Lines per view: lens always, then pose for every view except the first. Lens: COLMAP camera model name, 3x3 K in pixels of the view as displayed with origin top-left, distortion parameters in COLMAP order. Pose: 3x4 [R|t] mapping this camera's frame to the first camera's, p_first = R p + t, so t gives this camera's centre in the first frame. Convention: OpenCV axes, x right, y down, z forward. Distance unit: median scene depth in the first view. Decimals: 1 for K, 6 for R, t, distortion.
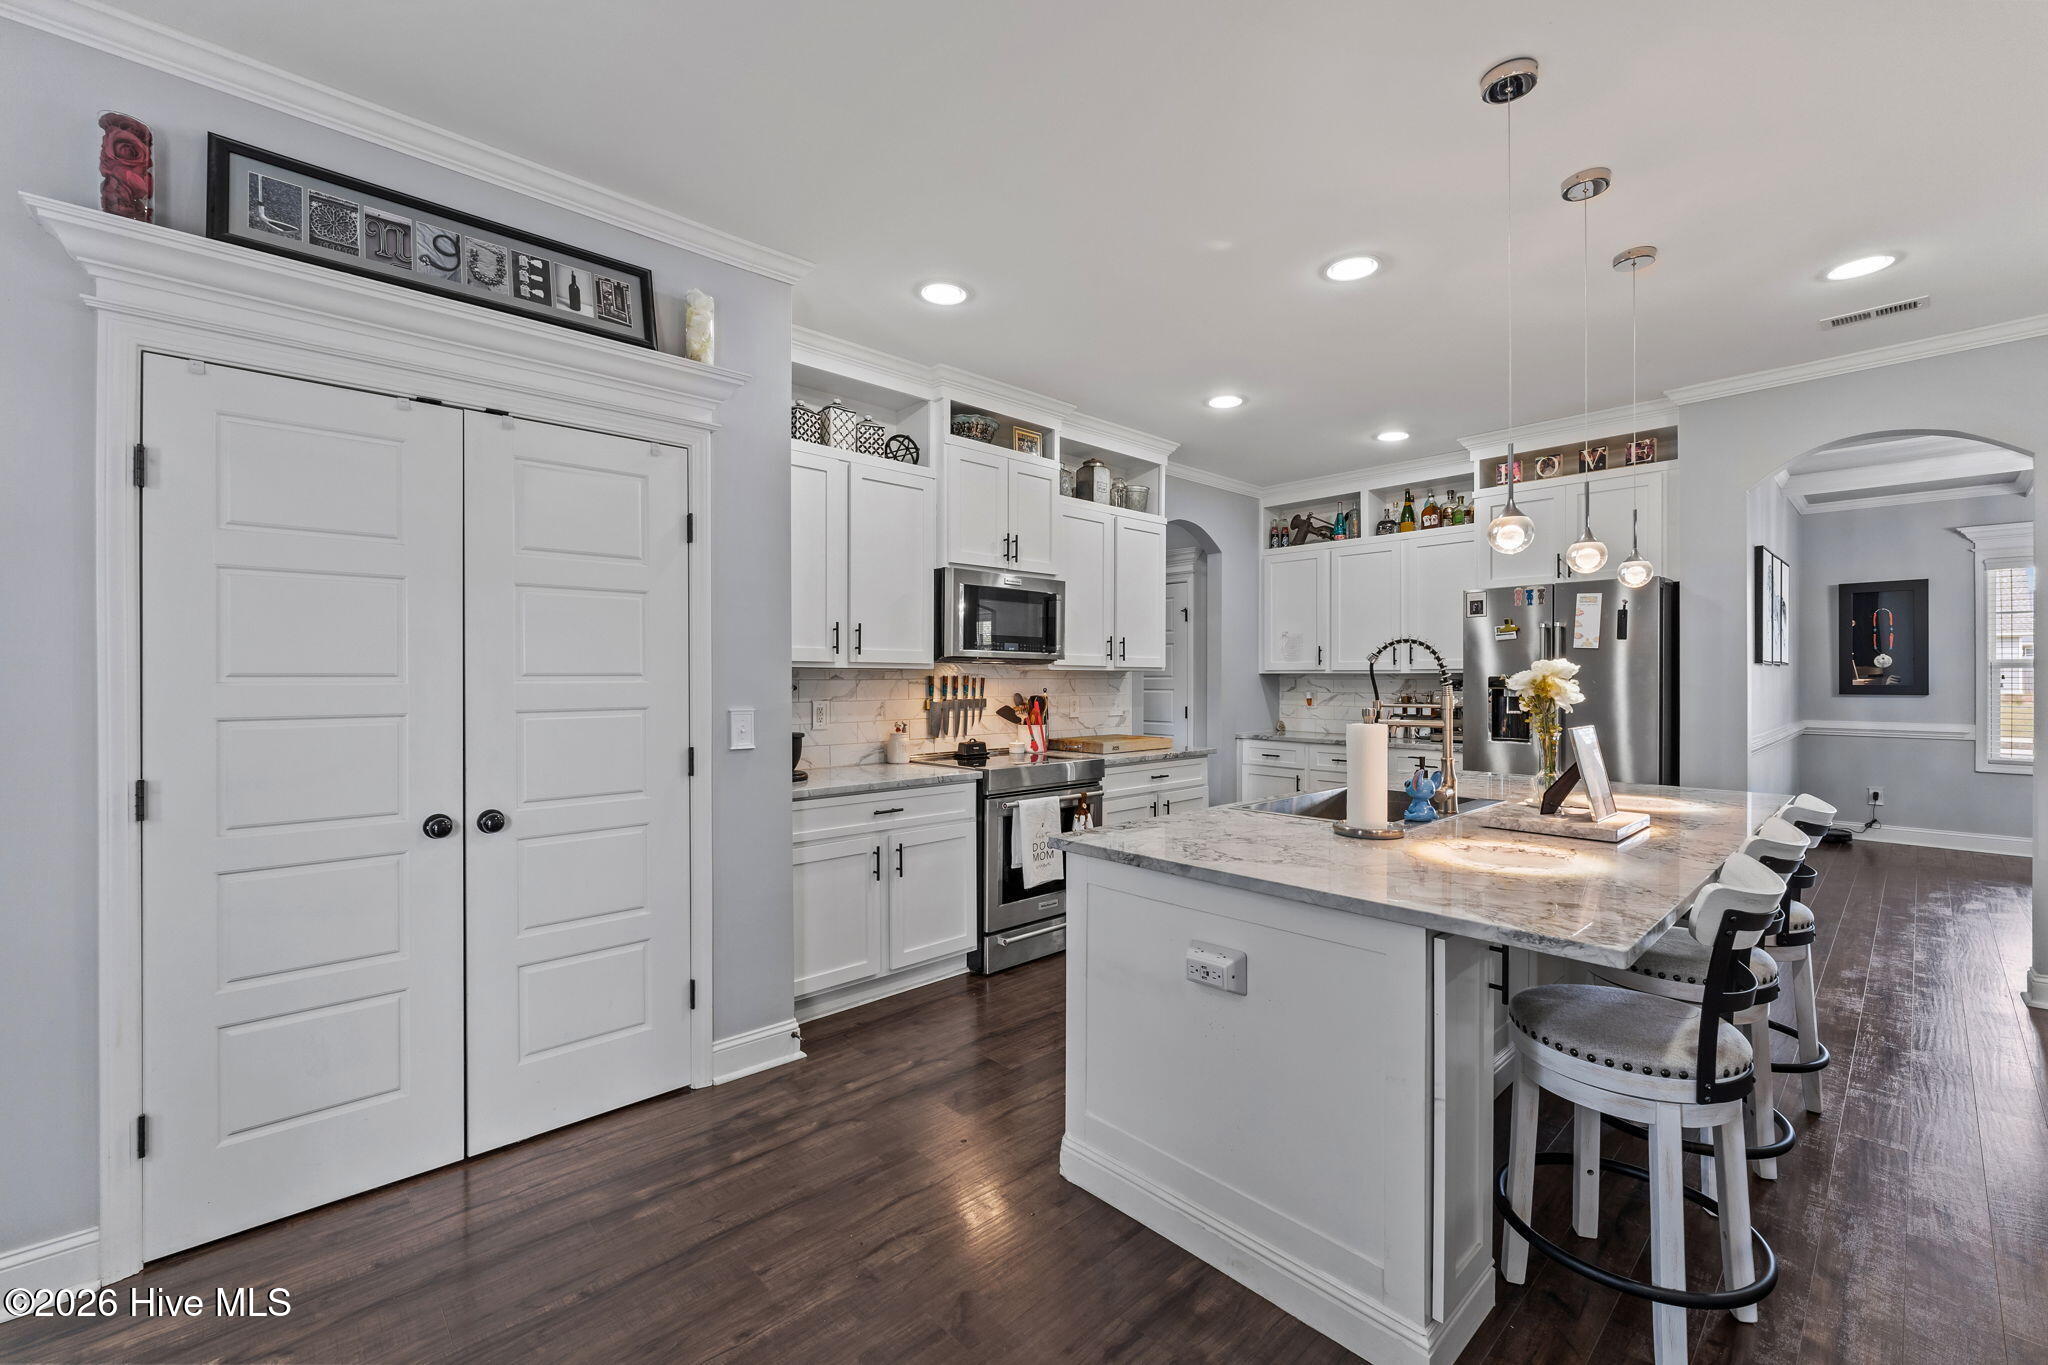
lens RADIAL K [[833.9, 0, 1020.4], [0, 833.9, 684.5], [0, 0, 1]] dist [-0.001172, 0.000012]
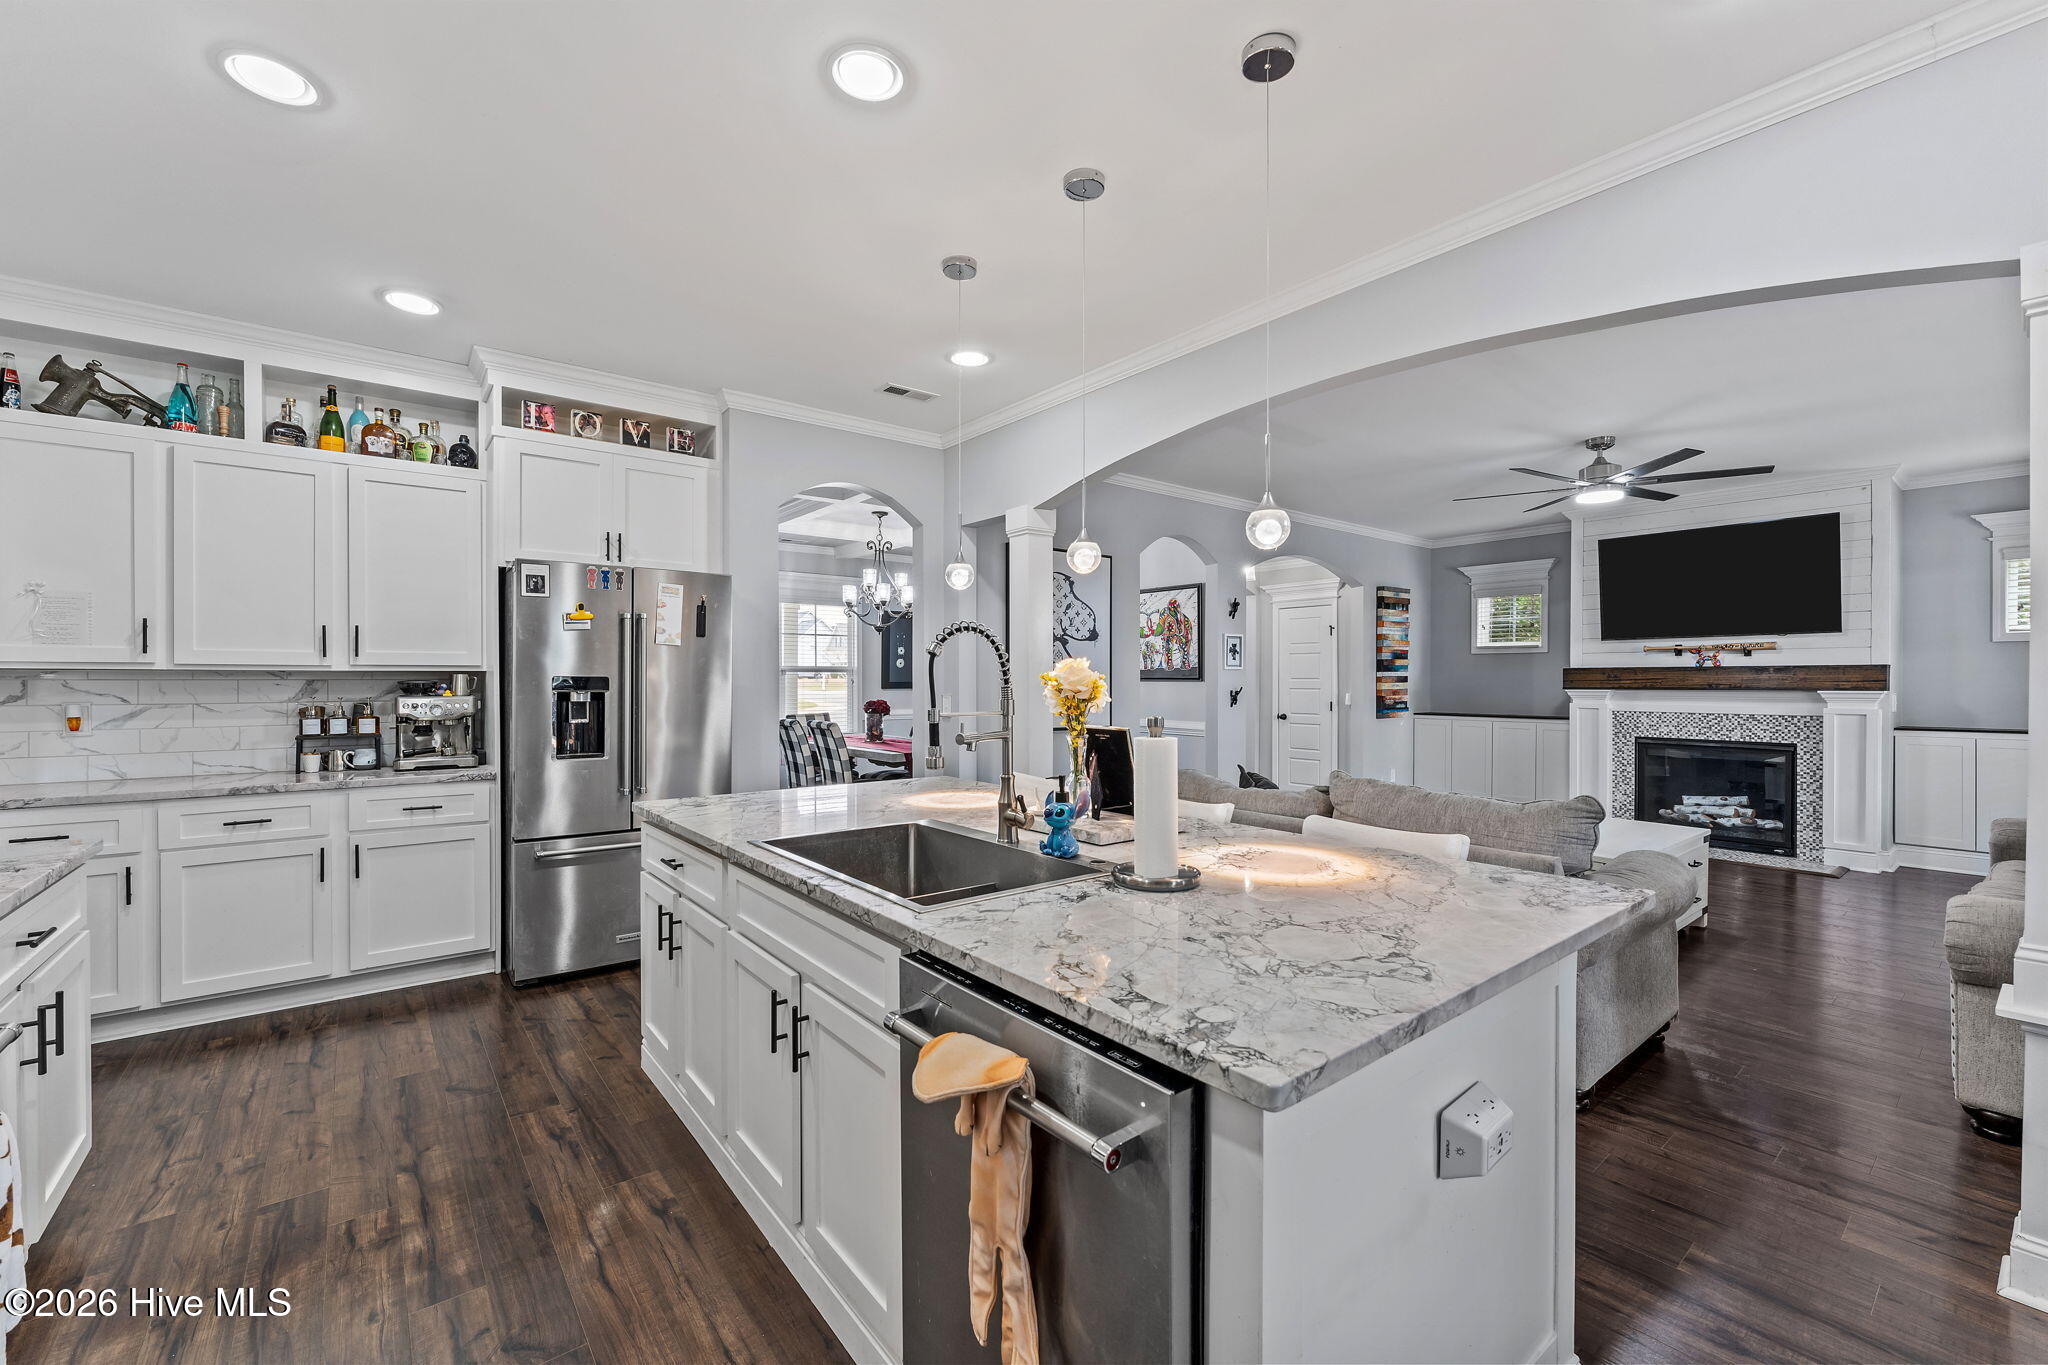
lens RADIAL K [[833.9, 0, 1020.4], [0, 833.9, 684.5], [0, 0, 1]] dist [-0.001172, 0.000012]
pose [[0.075853, -0.006019, 0.997101, -0.165405], [0.009479, 0.999941, 0.005315, -0.001303], [-0.997074, 0.009049, 0.075905, 0.495609]]
